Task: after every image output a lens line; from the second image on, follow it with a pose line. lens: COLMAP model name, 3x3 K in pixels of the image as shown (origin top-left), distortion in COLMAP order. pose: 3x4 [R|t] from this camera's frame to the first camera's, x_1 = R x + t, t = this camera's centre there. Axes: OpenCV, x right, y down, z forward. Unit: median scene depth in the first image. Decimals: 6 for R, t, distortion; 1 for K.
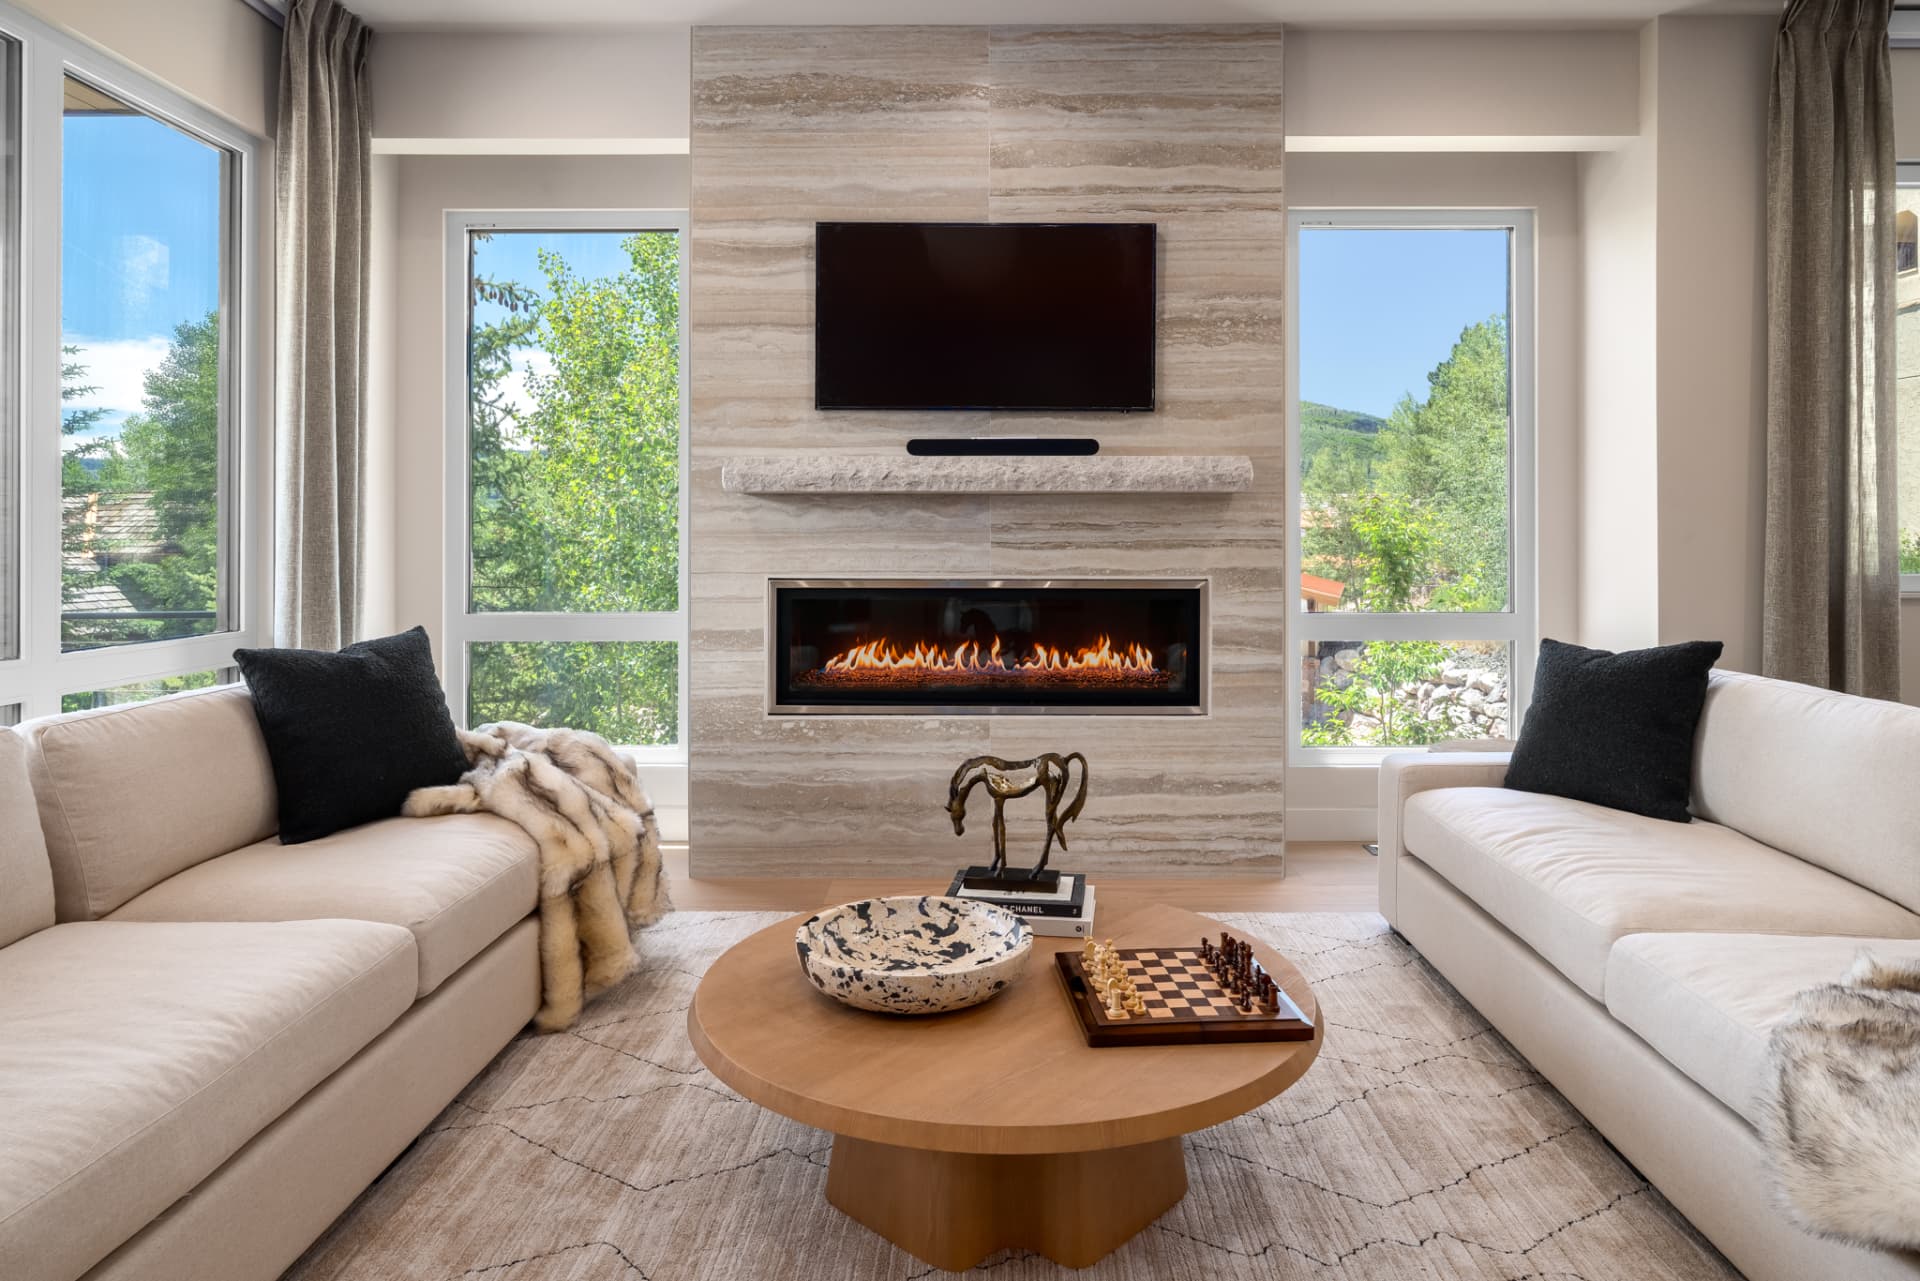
lens RADIAL K [[1139.1, 0, 969.1], [0, 1139.1, 530.7], [0, 0, 1]] dist [-0.001949, 0.000192]
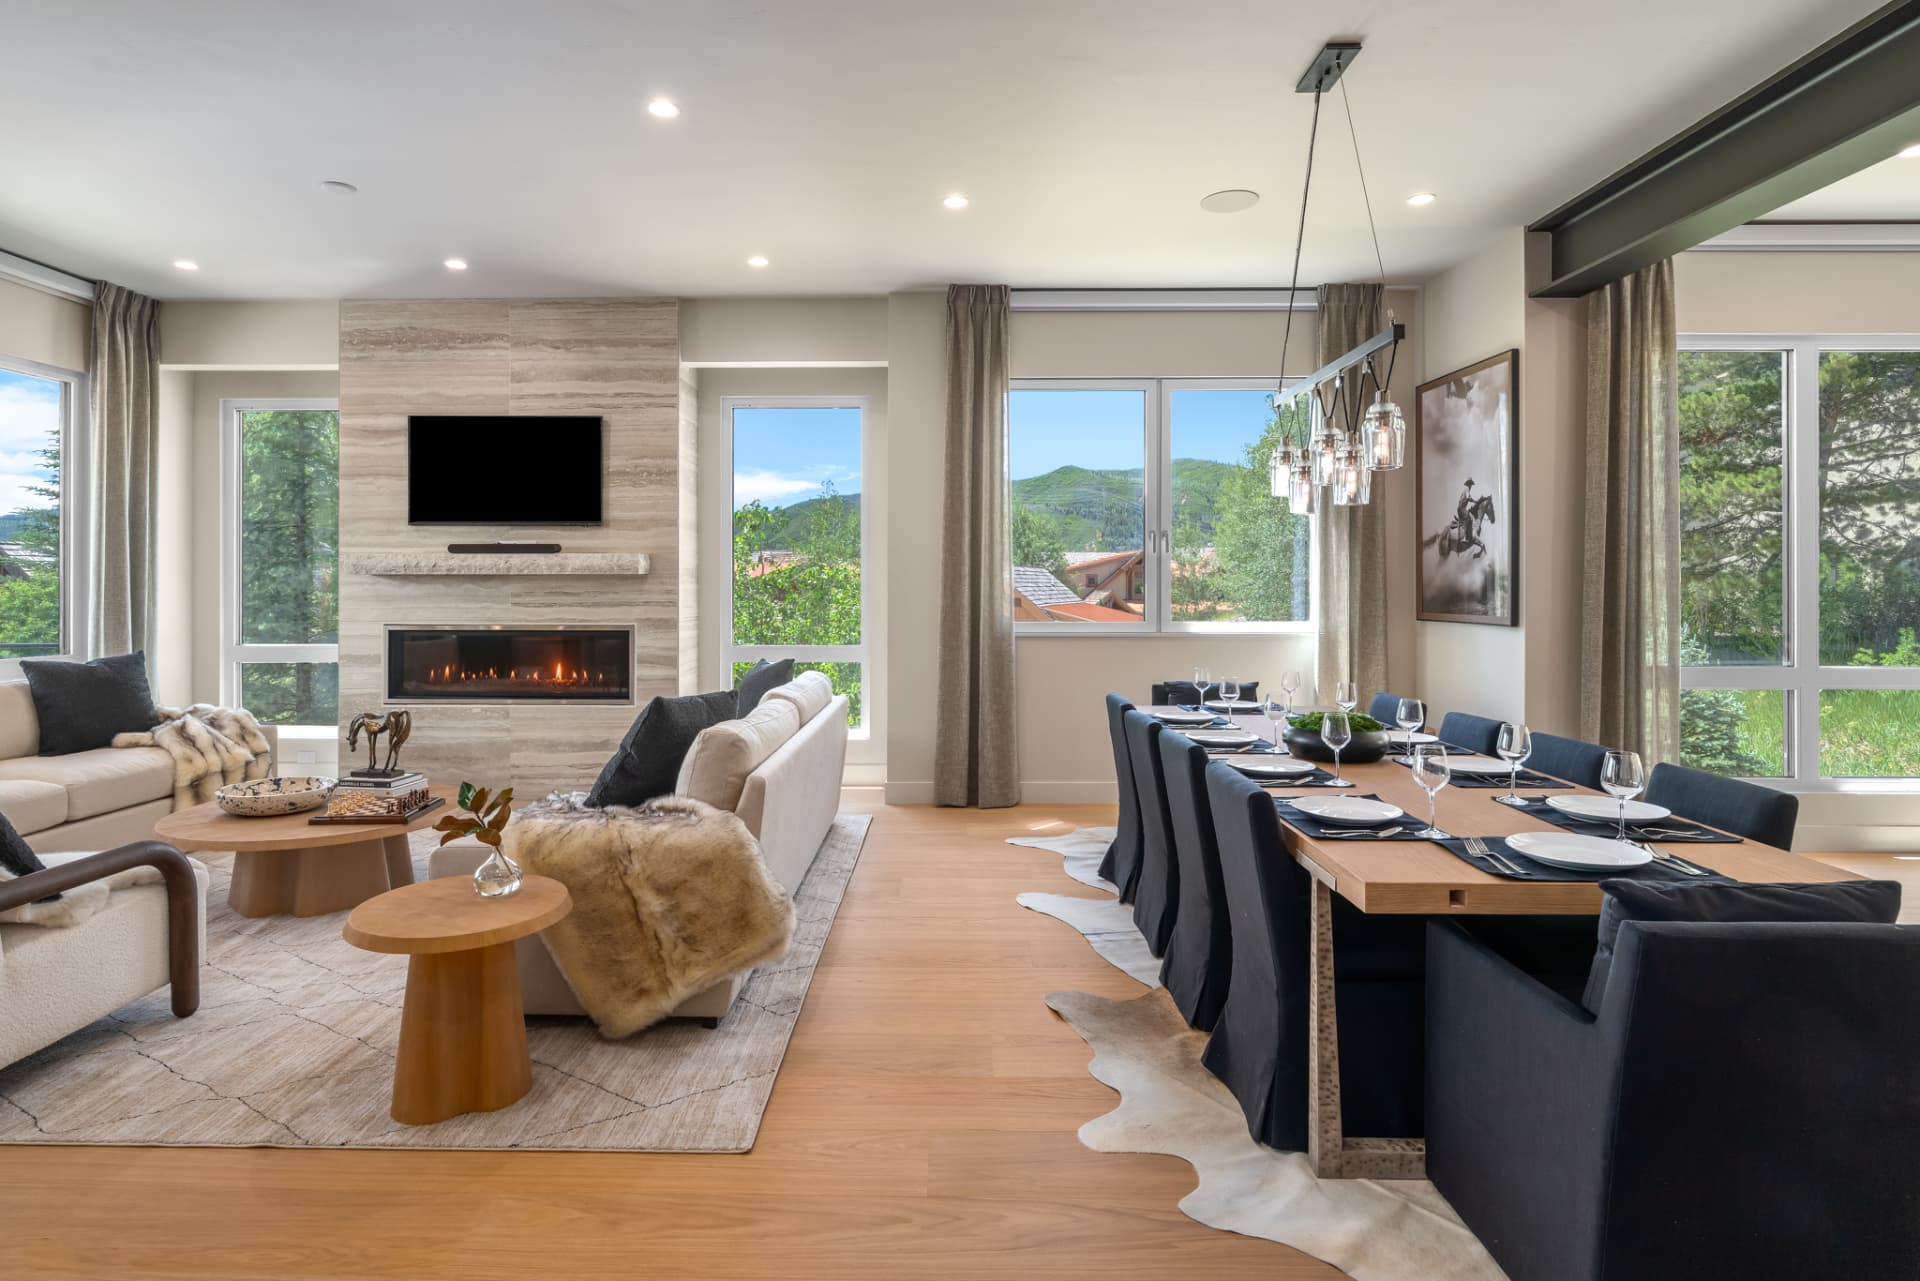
lens RADIAL K [[995.7, 0, 898.2], [0, 995.7, 583.8], [0, 0, 1]] dist [-0.009064, -0.000090]
pose [[0.999755, -0.000957, -0.022092, 0.634047], [0.001077, 0.999985, 0.005414, -0.026193], [0.022086, -0.005437, 0.999741, -0.473216]]
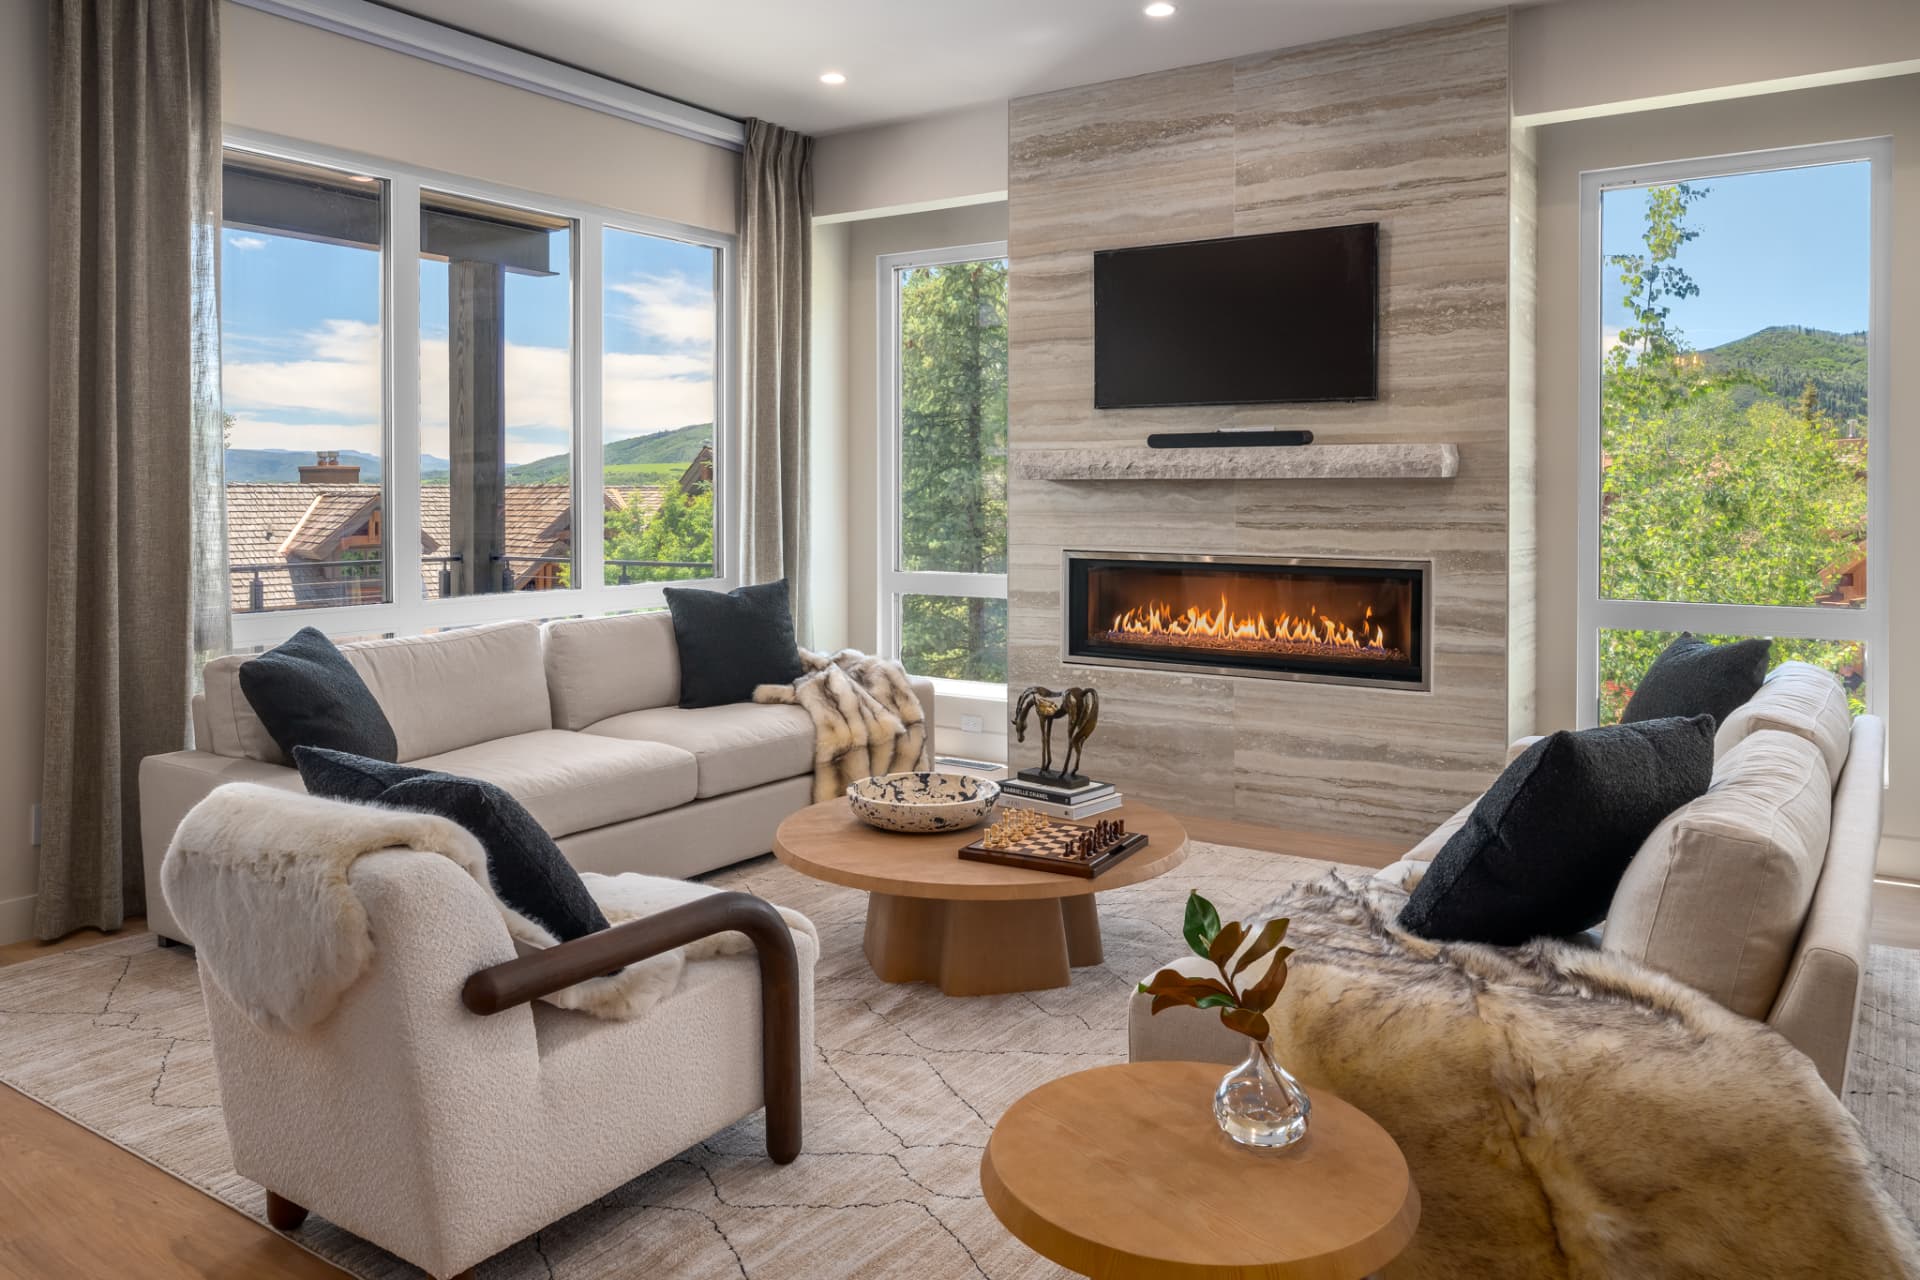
lens RADIAL K [[1338.6, 0, 963.0], [0, 1338.6, 498.8], [0, 0, 1]] dist [0.004457, 0.003054]
pose [[0.837541, 0.002603, -0.546369, 0.516271], [0.004097, 0.999931, 0.011044, -0.028674], [0.546360, -0.011488, 0.837472, -0.248431]]
